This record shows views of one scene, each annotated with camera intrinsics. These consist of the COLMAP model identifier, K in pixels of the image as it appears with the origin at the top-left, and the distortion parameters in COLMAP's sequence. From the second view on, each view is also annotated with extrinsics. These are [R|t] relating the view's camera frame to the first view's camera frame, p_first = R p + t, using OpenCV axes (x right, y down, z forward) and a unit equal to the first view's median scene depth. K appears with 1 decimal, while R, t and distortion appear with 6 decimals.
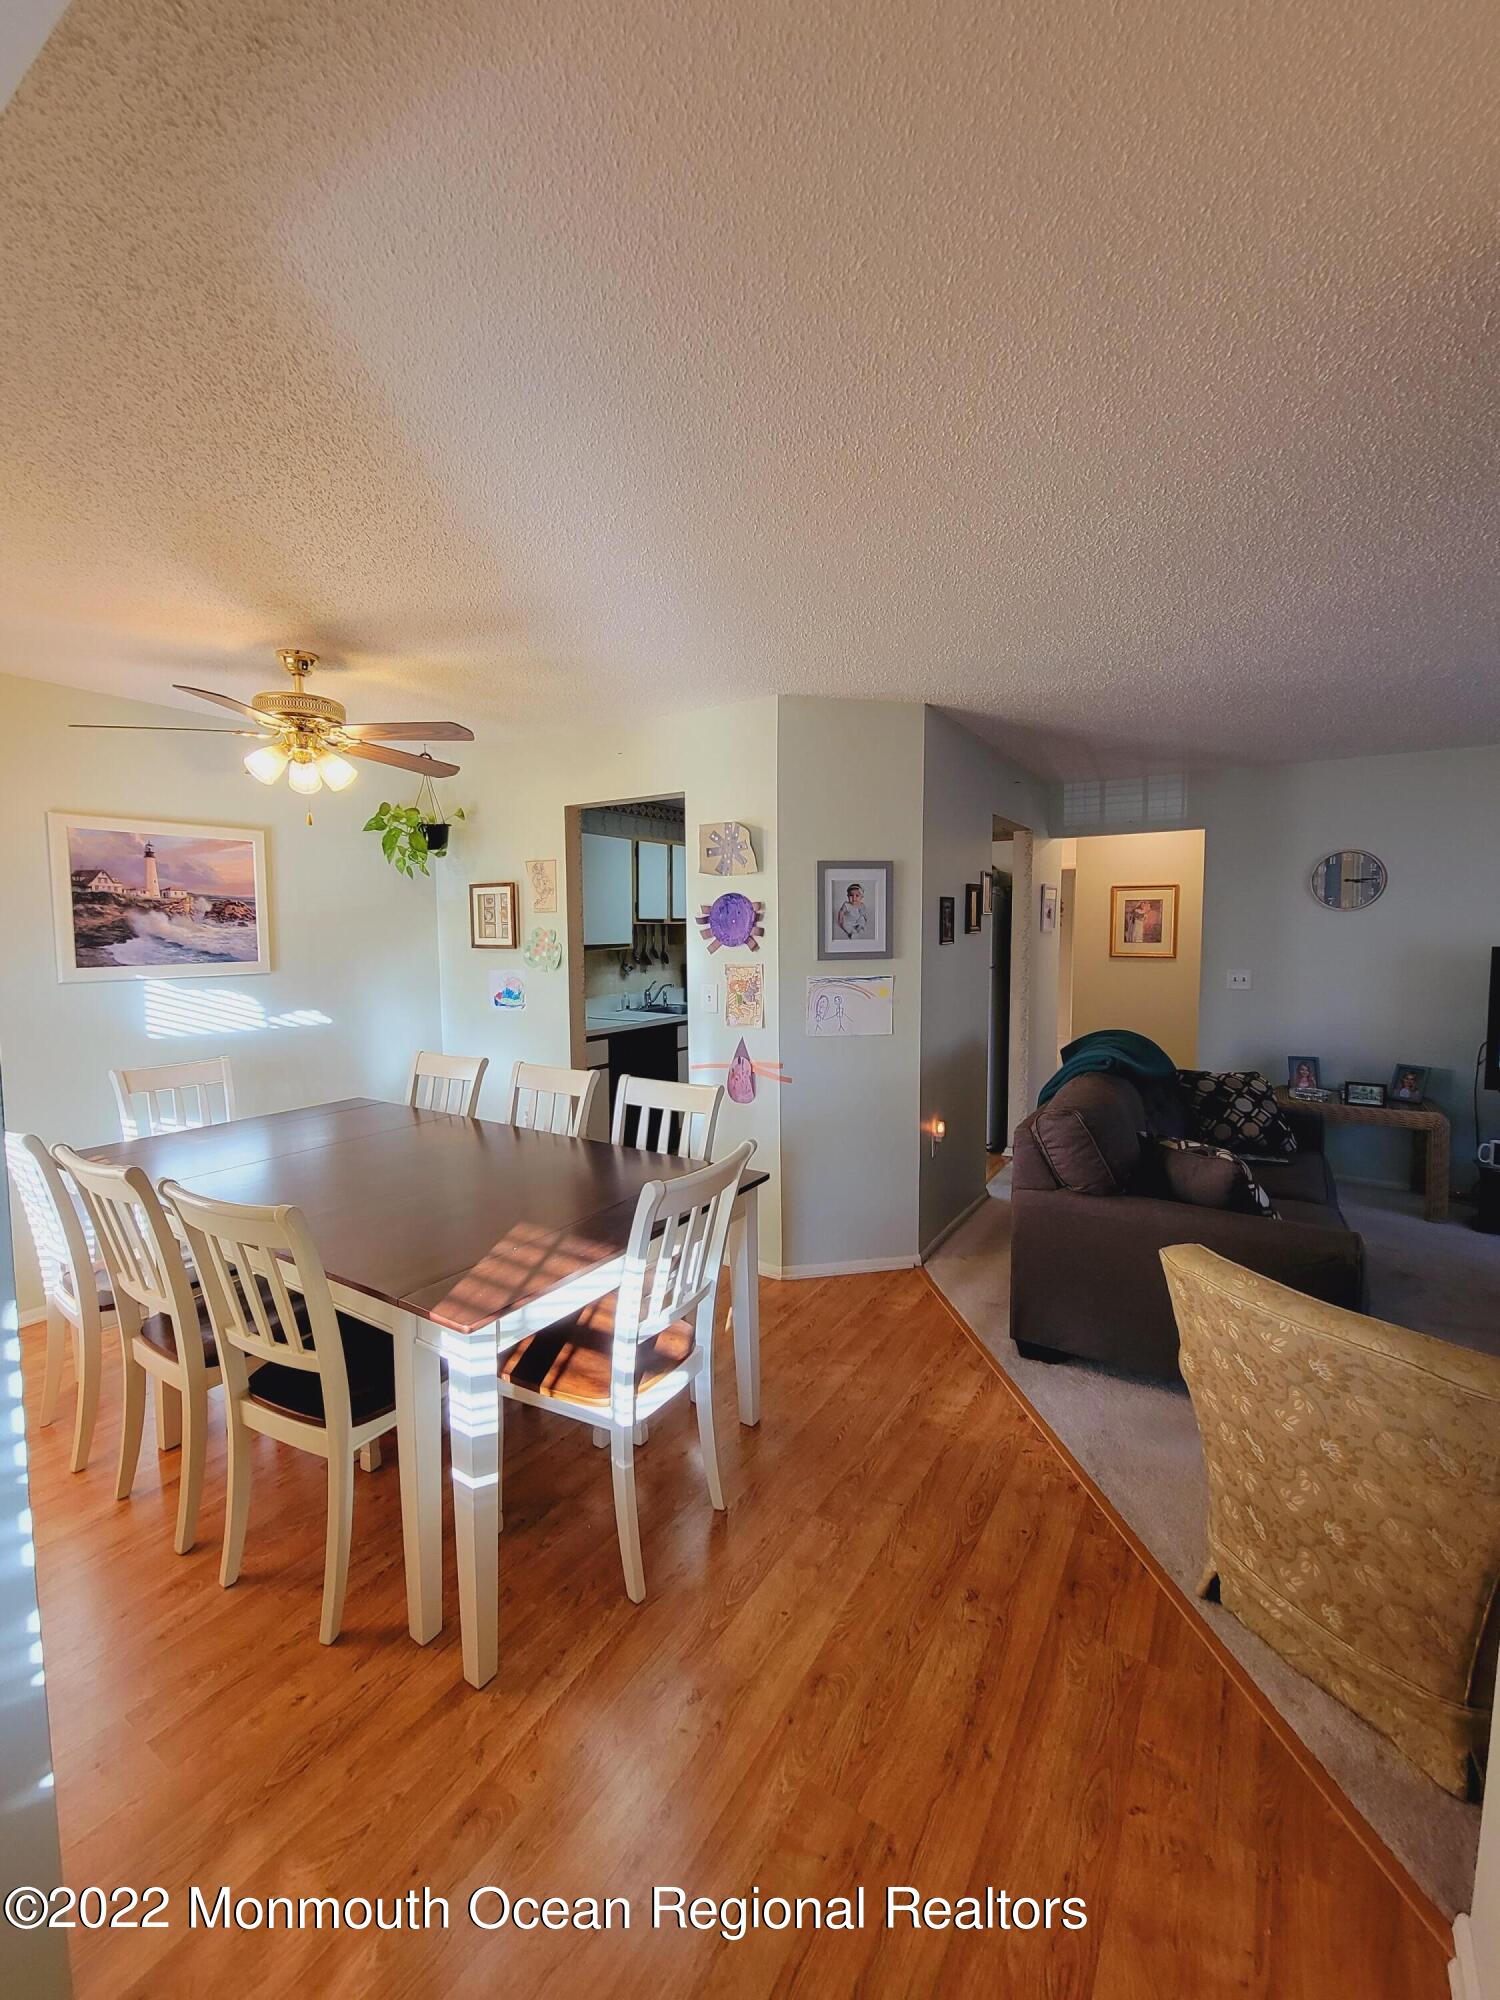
lens RADIAL K [[820.8, 0, 727.5], [0, 820.8, 983.9], [0, 0, 1]] dist [-0.002101, -0.000569]
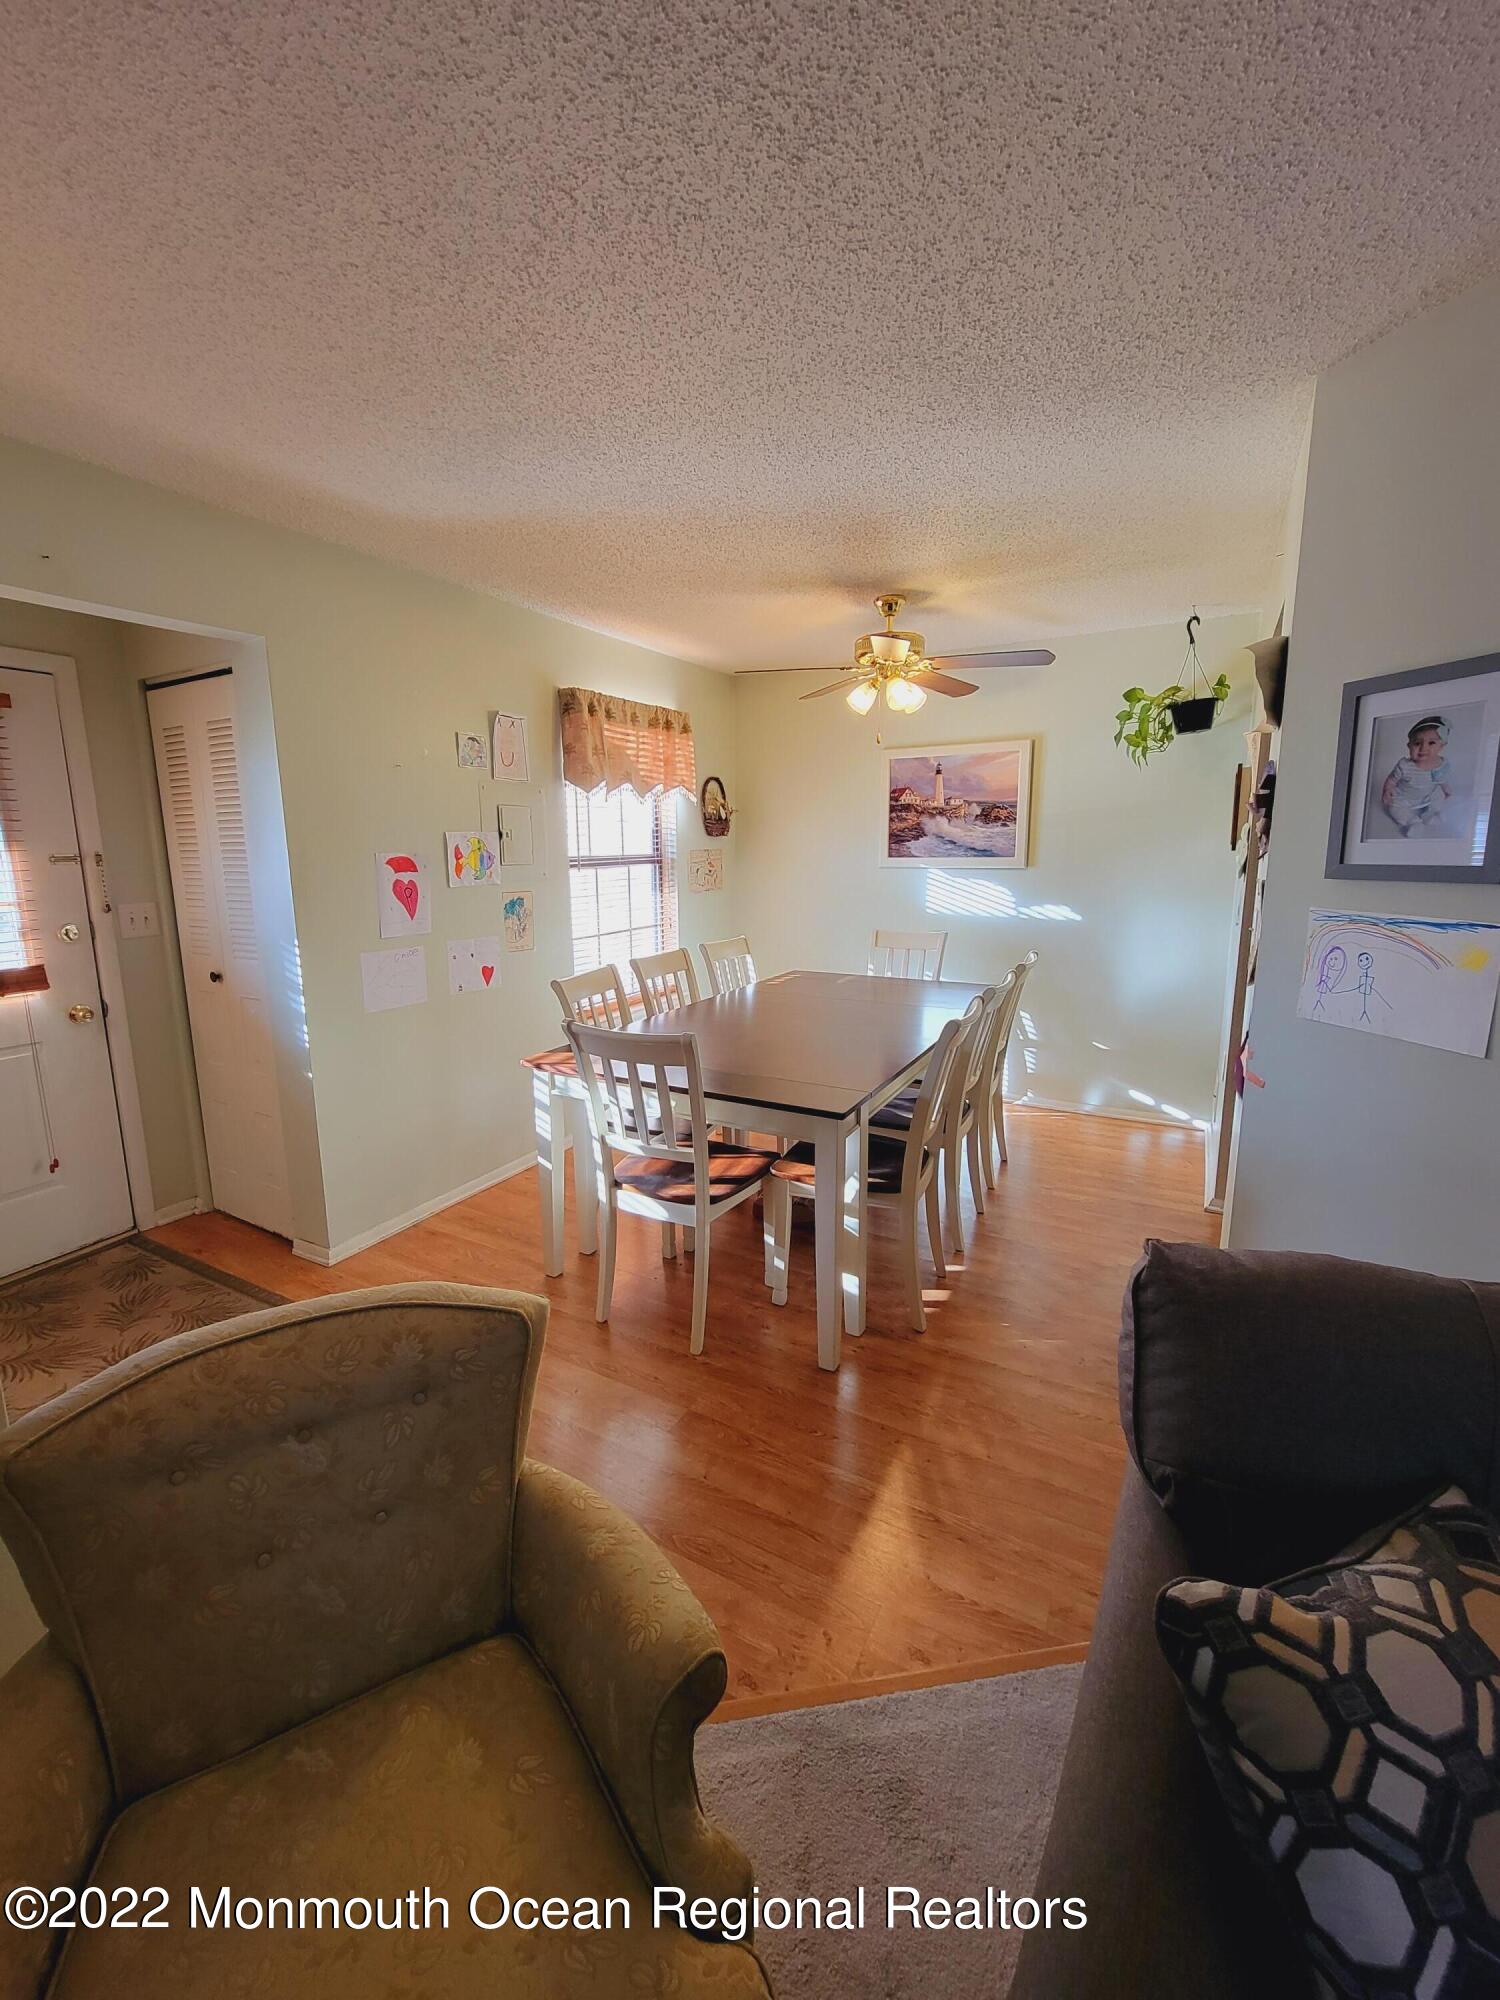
lens RADIAL K [[820.8, 0, 727.5], [0, 820.8, 983.9], [0, 0, 1]] dist [-0.002101, -0.000569]
pose [[0.056097, 0.175072, -0.982956, 0.639494], [-0.057307, 0.983448, 0.171889, -0.031386], [0.996779, 0.046688, 0.065201, 0.603153]]
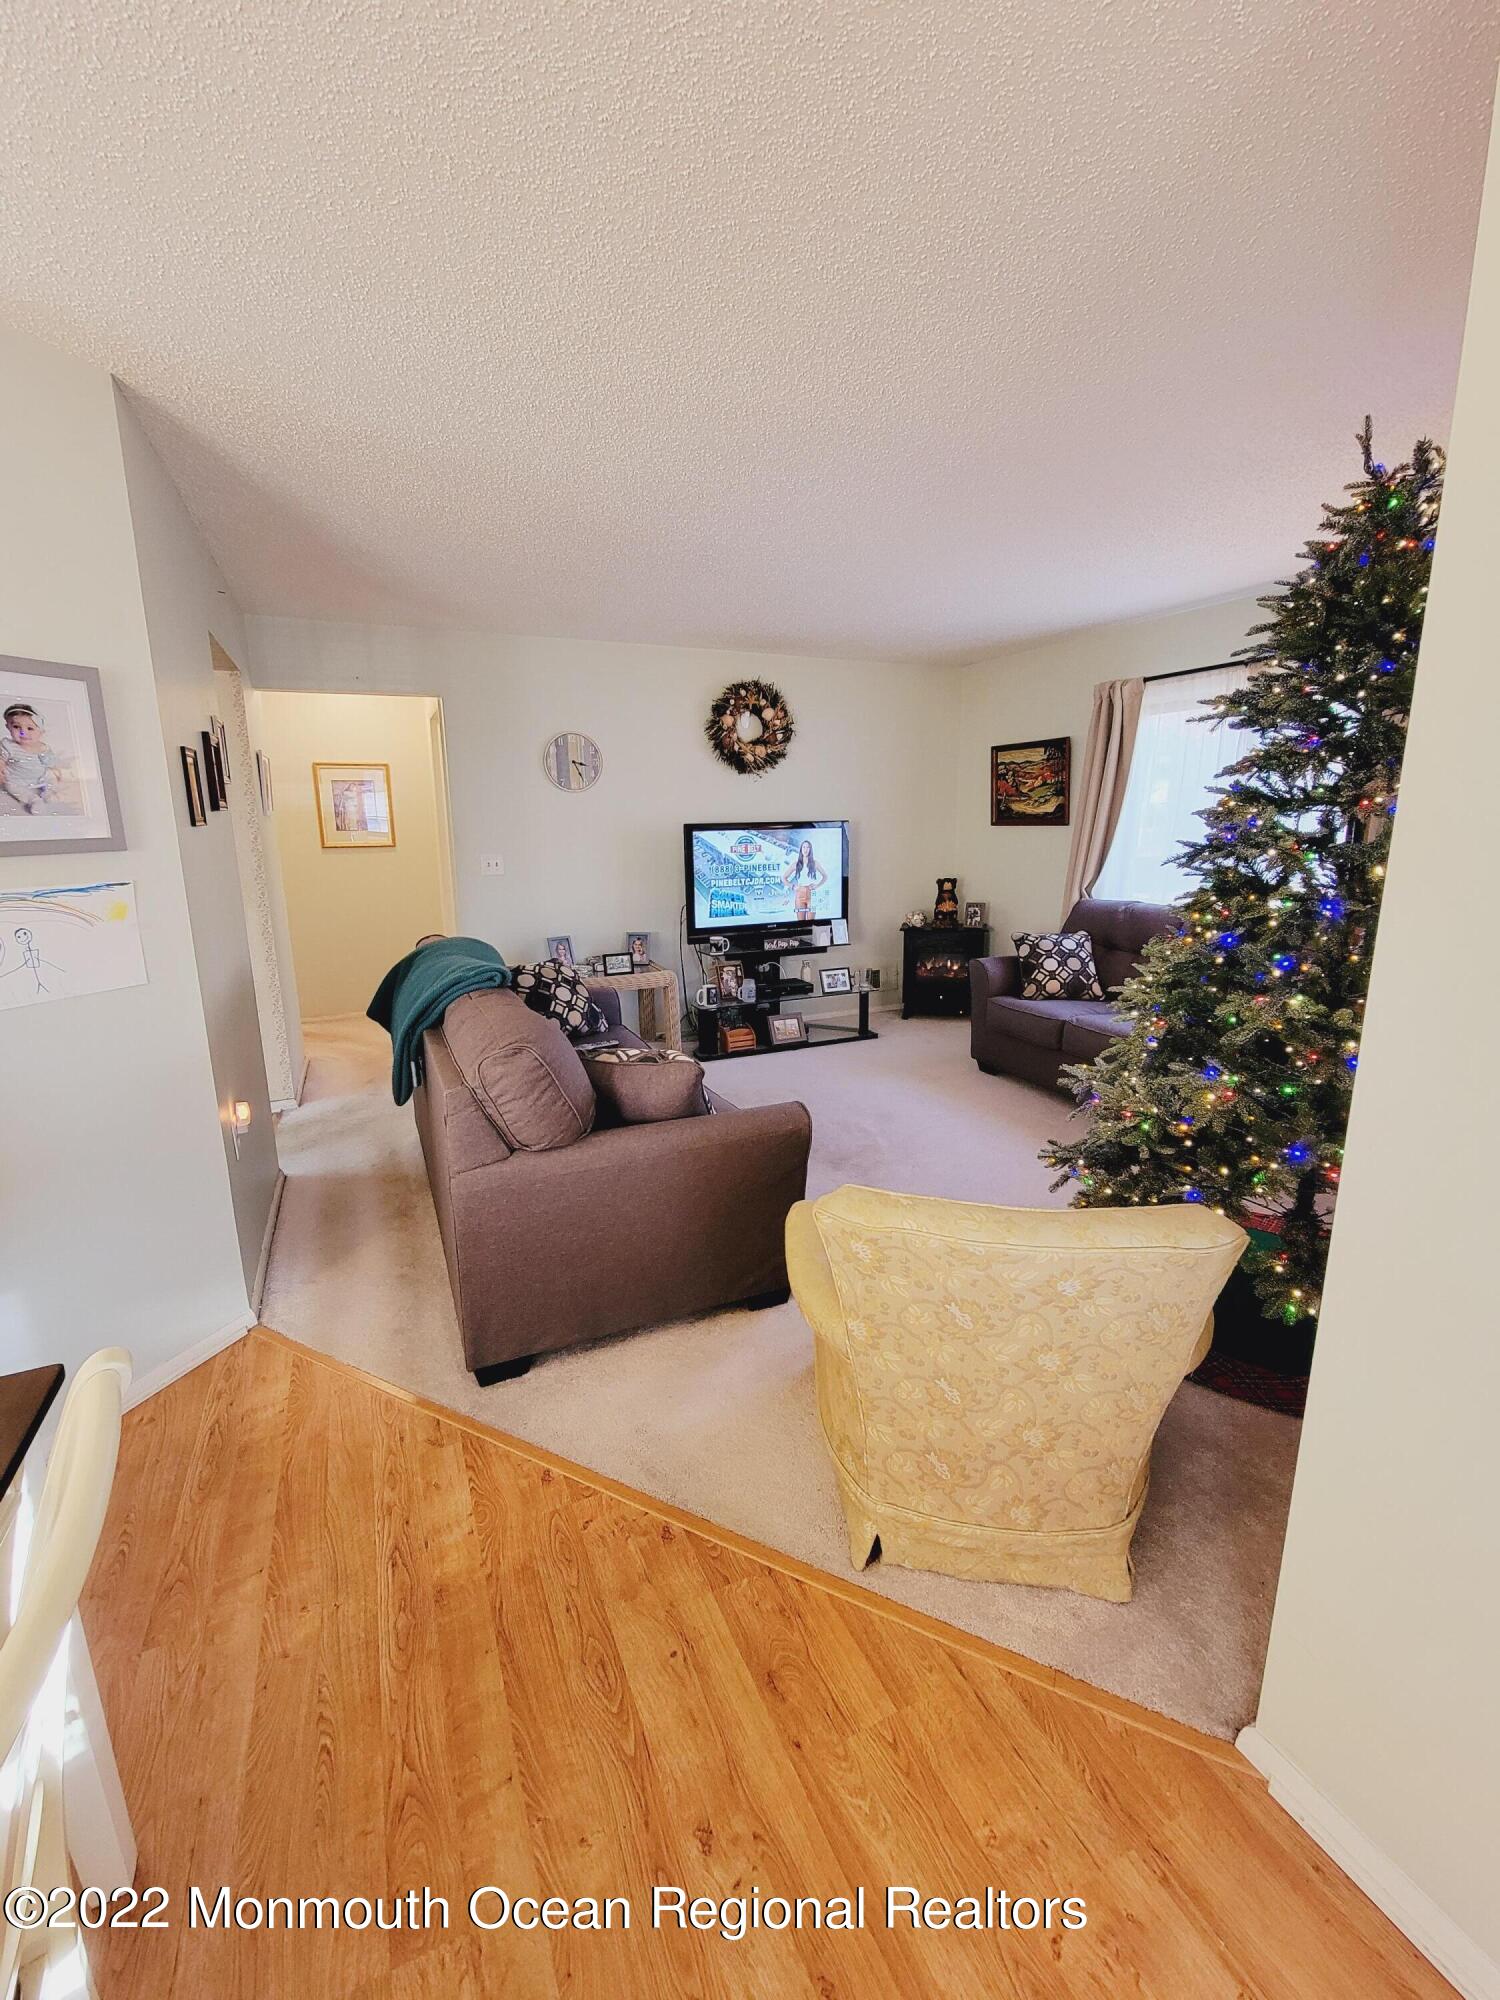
lens RADIAL K [[820.8, 0, 727.5], [0, 820.8, 983.9], [0, 0, 1]] dist [-0.002101, -0.000569]
pose [[0.539829, -0.168991, 0.824637, -0.058184], [0.065241, 0.985094, 0.159165, -0.003427], [-0.839243, -0.032122, 0.542807, 0.366786]]
